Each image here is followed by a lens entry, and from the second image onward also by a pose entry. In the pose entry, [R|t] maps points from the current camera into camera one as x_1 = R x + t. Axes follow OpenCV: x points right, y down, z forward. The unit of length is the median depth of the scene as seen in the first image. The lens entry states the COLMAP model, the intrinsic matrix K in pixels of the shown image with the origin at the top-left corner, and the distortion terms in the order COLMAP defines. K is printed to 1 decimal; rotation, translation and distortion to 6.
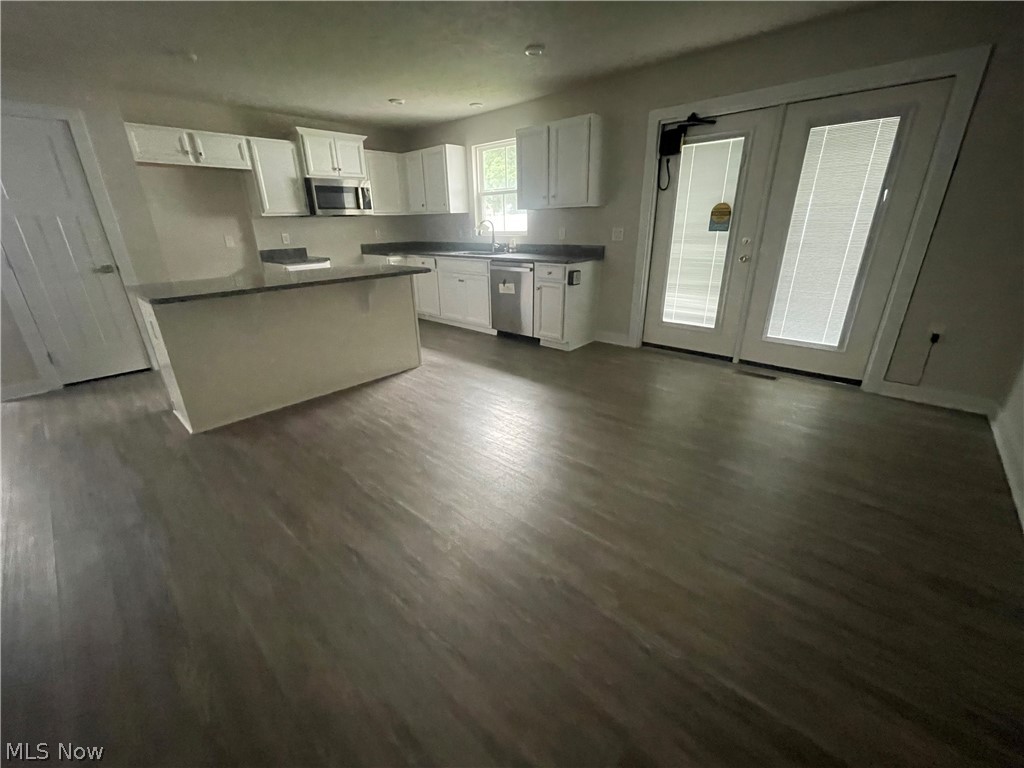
lens RADIAL K [[412.5, 0, 515.6], [0, 412.5, 383.7], [0, 0, 1]] dist [0.000179, -0.001073]
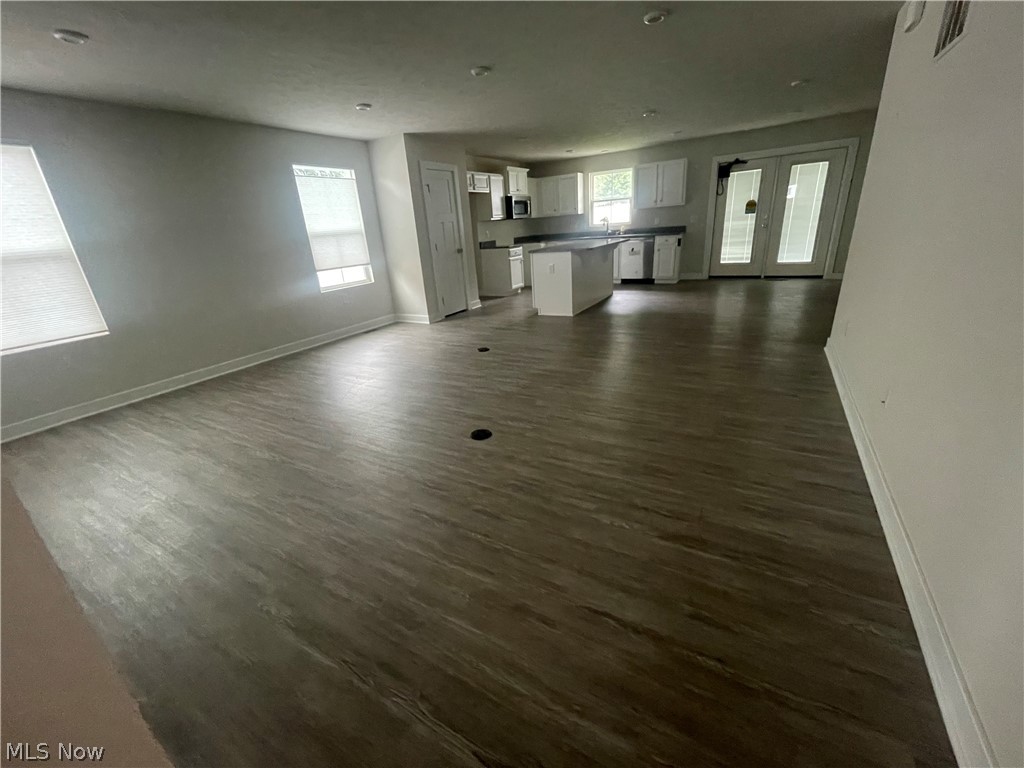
lens RADIAL K [[412.5, 0, 508.6], [0, 412.5, 383.5], [0, 0, 1]] dist [0.000179, -0.001073]
pose [[0.977277, -0.121578, 0.173635, -1.059529], [0.123874, 0.992295, -0.002408, 0.302798], [-0.172004, 0.023862, 0.984807, -0.739709]]
